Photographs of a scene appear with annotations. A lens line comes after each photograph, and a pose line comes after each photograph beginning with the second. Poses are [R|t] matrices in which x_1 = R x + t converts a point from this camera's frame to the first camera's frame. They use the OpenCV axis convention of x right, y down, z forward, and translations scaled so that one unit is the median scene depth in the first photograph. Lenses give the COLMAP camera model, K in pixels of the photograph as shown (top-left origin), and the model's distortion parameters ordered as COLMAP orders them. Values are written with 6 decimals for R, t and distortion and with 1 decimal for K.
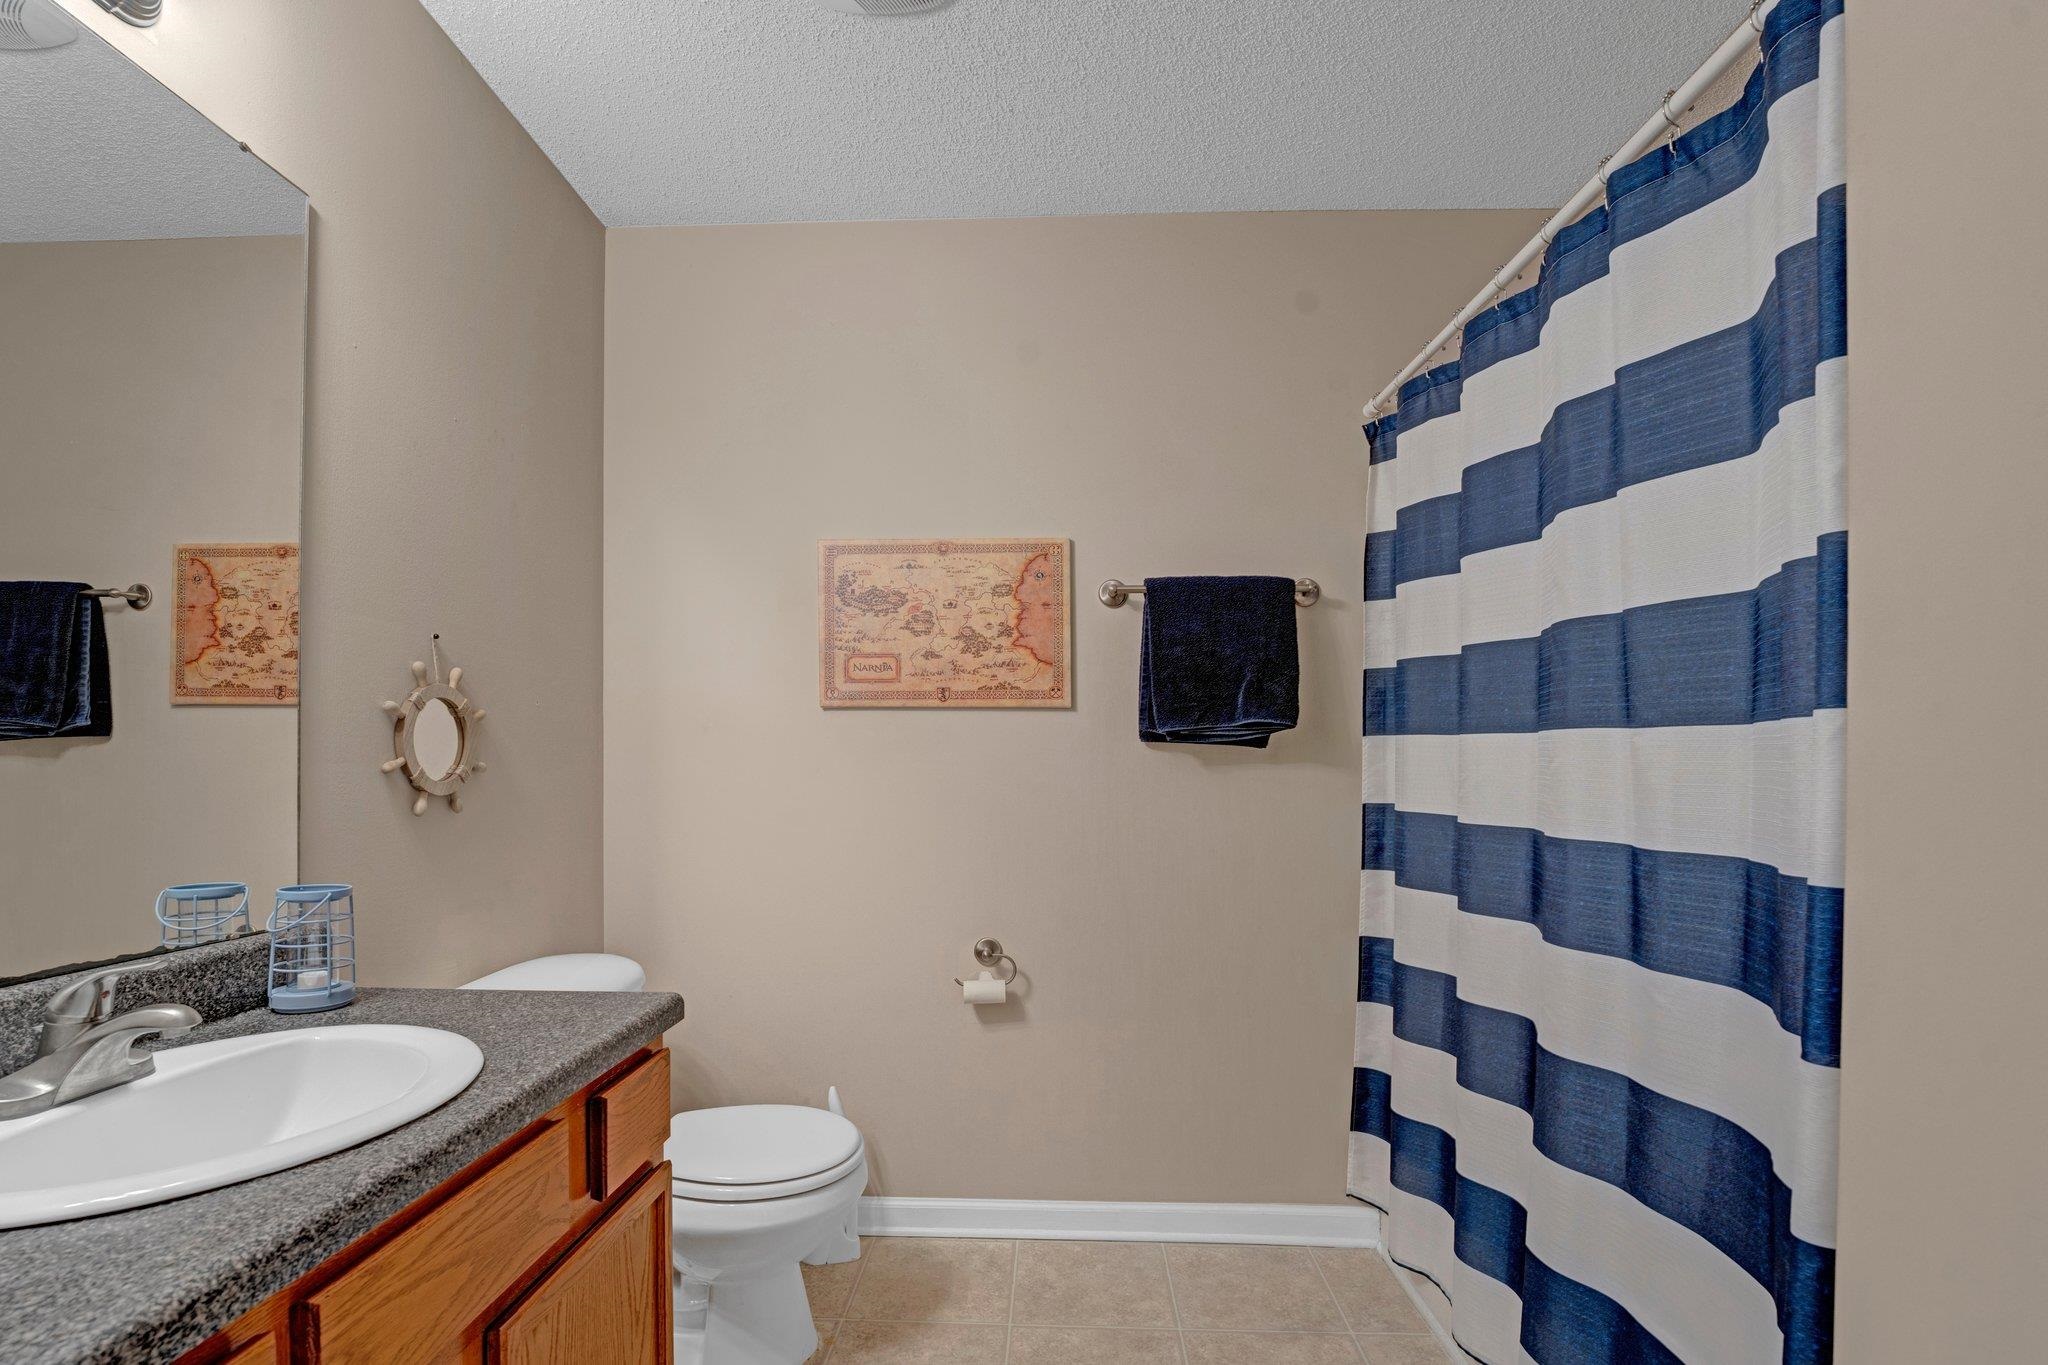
lens RADIAL K [[918.3, 0, 1020.0], [0, 918.3, 707.2], [0, 0, 1]] dist [-0.023632, 0.004558]
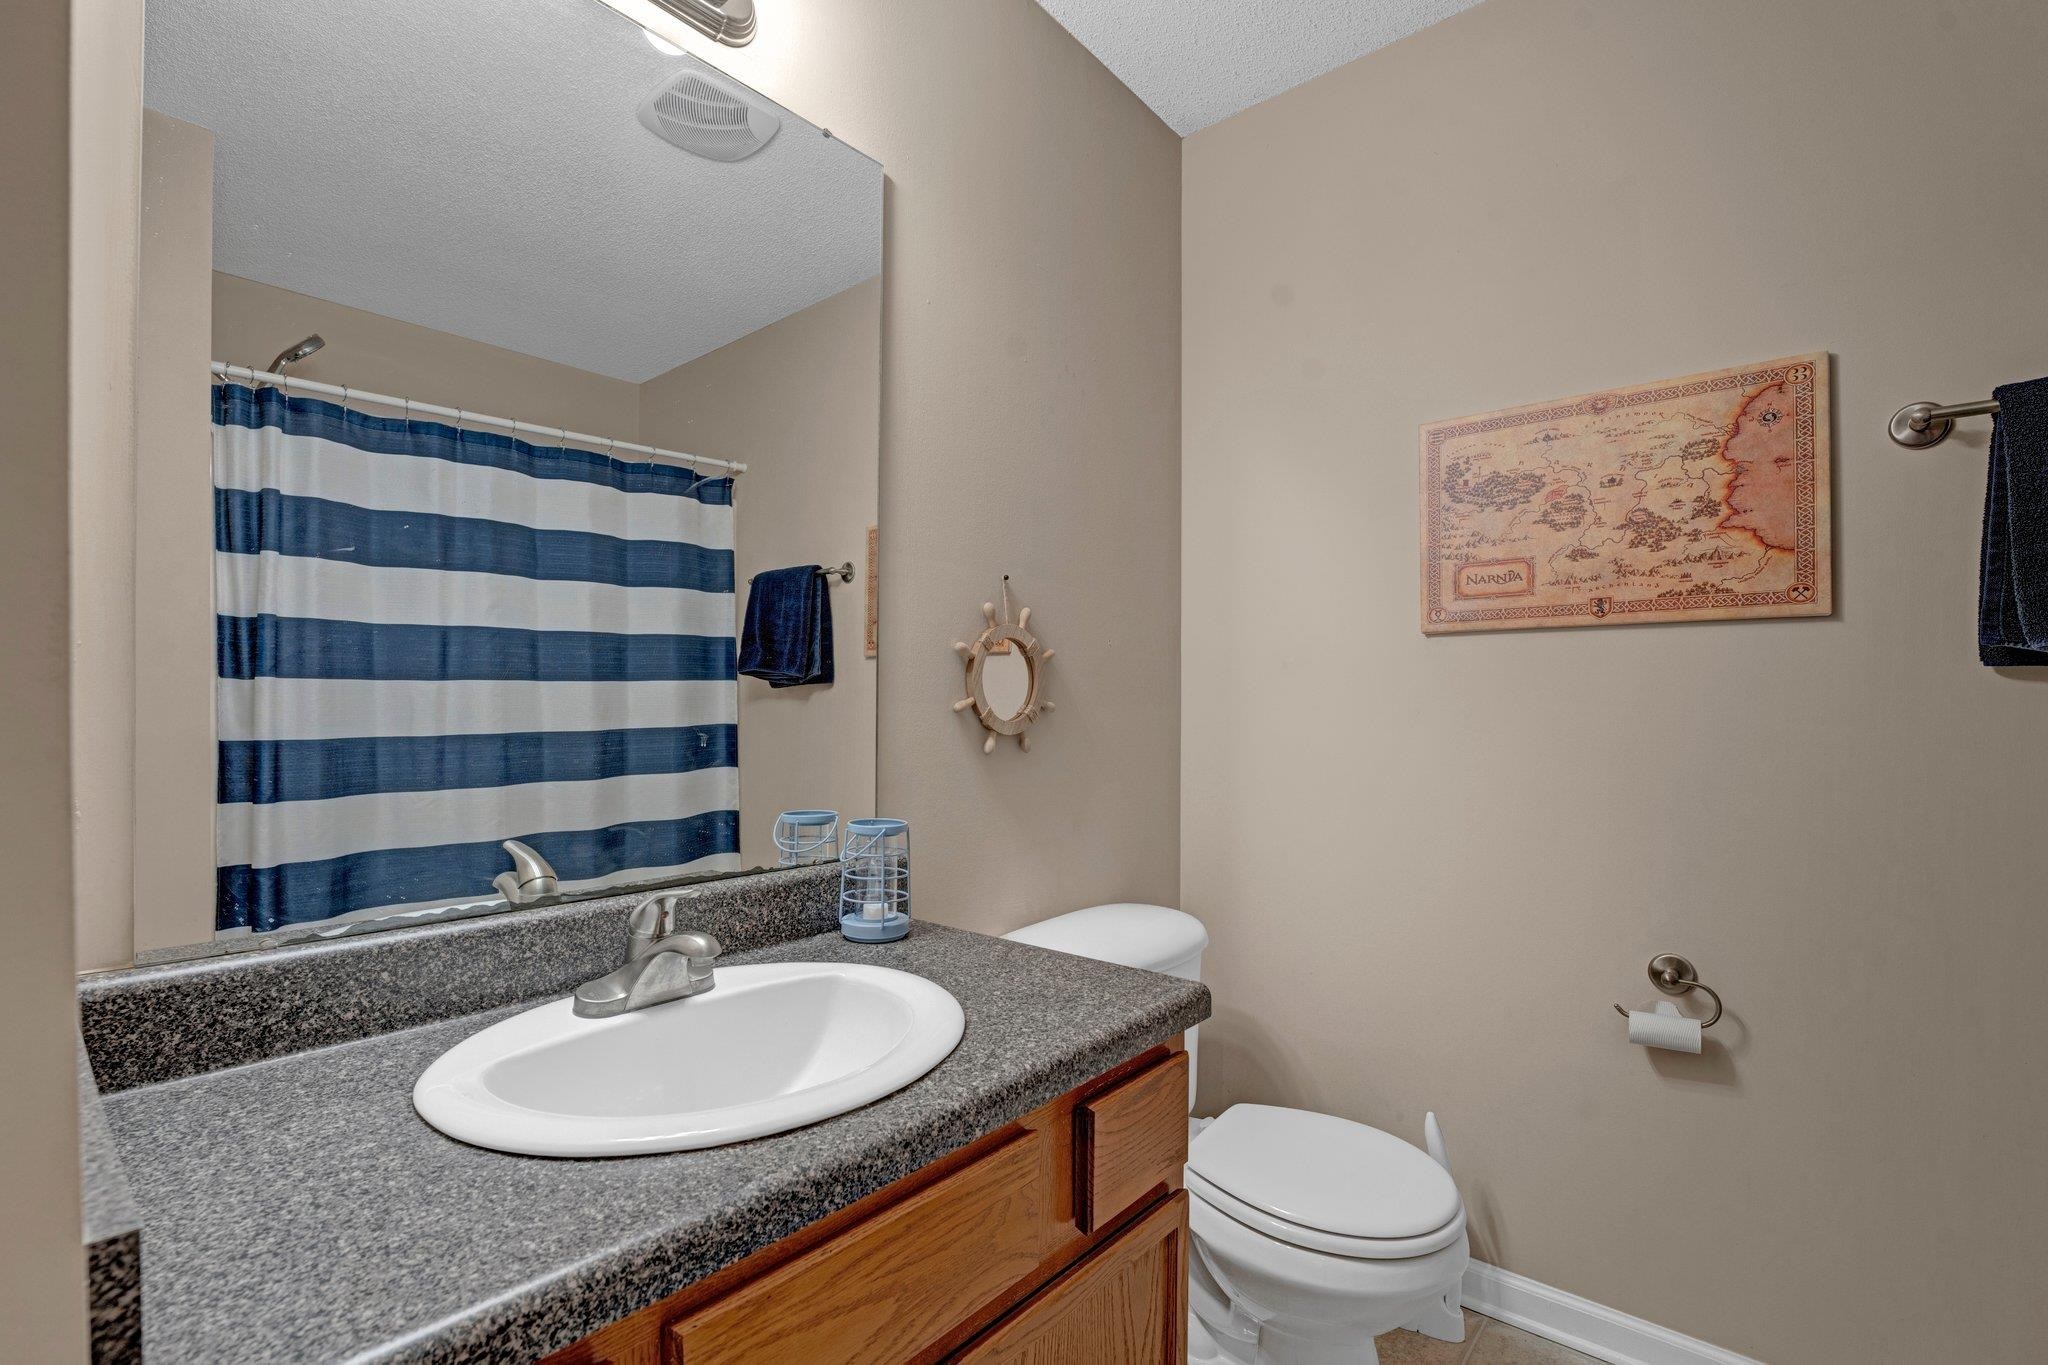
lens RADIAL K [[914.3, 0, 1026.5], [0, 914.3, 713.4], [0, 0, 1]] dist [-0.023876, 0.000505]
pose [[0.788826, 0.006079, -0.614586, -0.003758], [0.036294, 0.997745, 0.056453, 0.024076], [0.613544, -0.066837, 0.786827, 0.311648]]
